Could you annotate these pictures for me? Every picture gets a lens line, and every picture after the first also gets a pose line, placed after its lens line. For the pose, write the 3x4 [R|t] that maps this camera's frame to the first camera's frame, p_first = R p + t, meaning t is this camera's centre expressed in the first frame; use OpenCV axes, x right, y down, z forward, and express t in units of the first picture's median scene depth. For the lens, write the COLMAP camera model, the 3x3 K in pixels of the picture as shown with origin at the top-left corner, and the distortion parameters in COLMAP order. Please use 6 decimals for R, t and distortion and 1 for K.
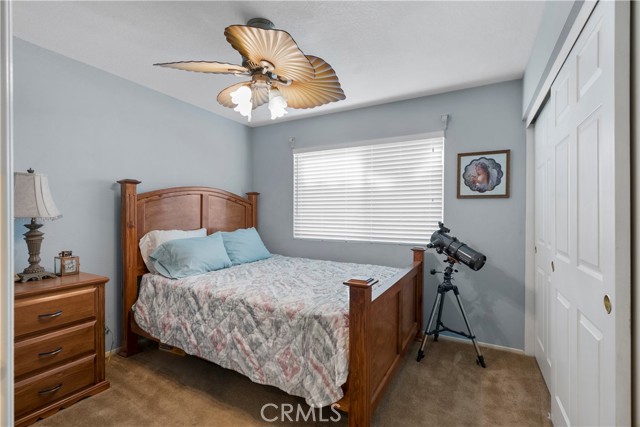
lens RADIAL K [[291.0, 0, 318.7], [0, 291.0, 215.1], [0, 0, 1]] dist [-0.009035, 0.002825]
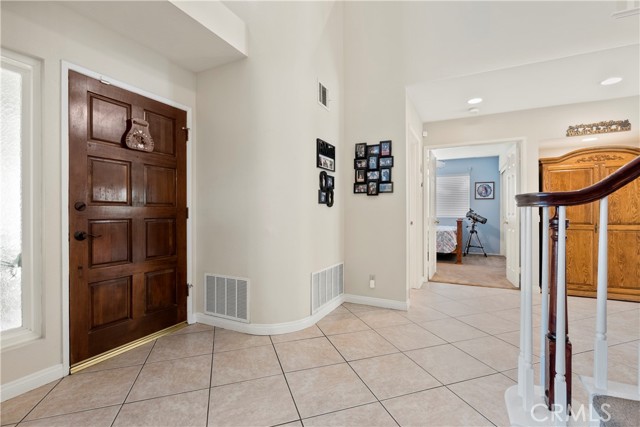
lens RADIAL K [[291.0, 0, 319.2], [0, 291.0, 212.9], [0, 0, 1]] dist [-0.009035, 0.002825]
pose [[0.998729, -0.006346, 0.049993, -1.154737], [0.006828, 0.999932, -0.009477, 0.087688], [-0.049929, 0.009807, 0.998705, -1.687618]]
